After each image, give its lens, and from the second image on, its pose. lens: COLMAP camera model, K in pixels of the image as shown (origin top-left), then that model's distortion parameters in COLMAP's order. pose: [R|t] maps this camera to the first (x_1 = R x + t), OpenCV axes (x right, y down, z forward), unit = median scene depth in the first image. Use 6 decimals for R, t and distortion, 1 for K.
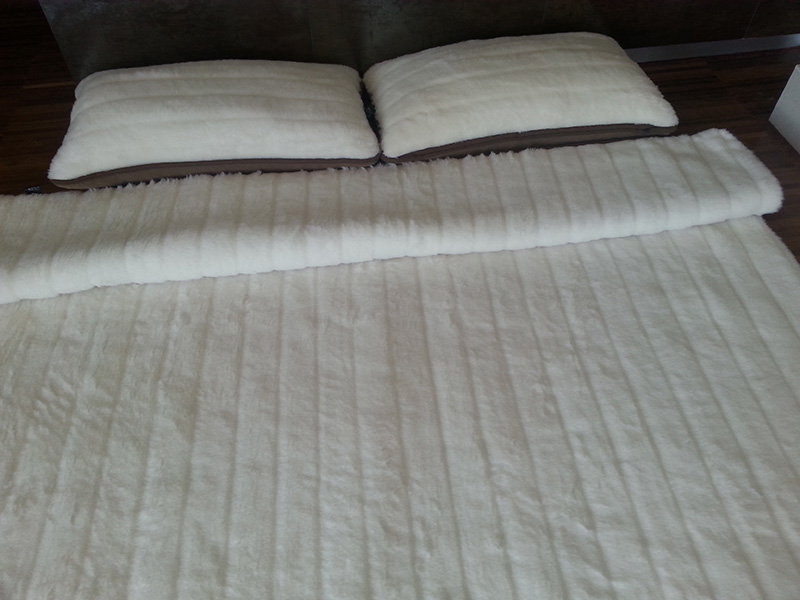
lens RADIAL K [[649.3, 0, 401.0], [0, 649.3, 296.0], [0, 0, 1]] dist [0.115336, -0.207985]
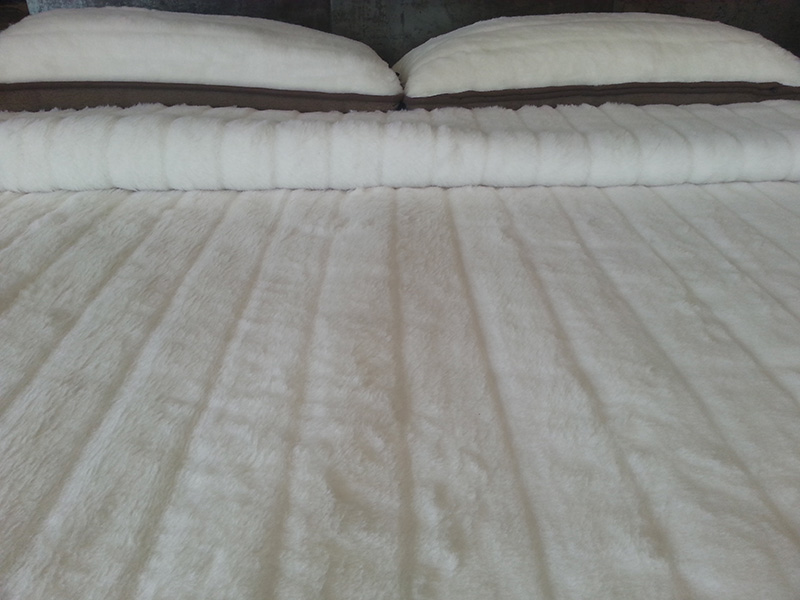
lens RADIAL K [[649.3, 0, 401.0], [0, 649.3, 296.0], [0, 0, 1]] dist [0.115336, -0.207985]
pose [[0.997249, 0.042687, -0.060603, 0.026363], [-0.062513, 0.923663, -0.378073, 0.348211], [0.039838, 0.380821, 0.923790, 0.545558]]
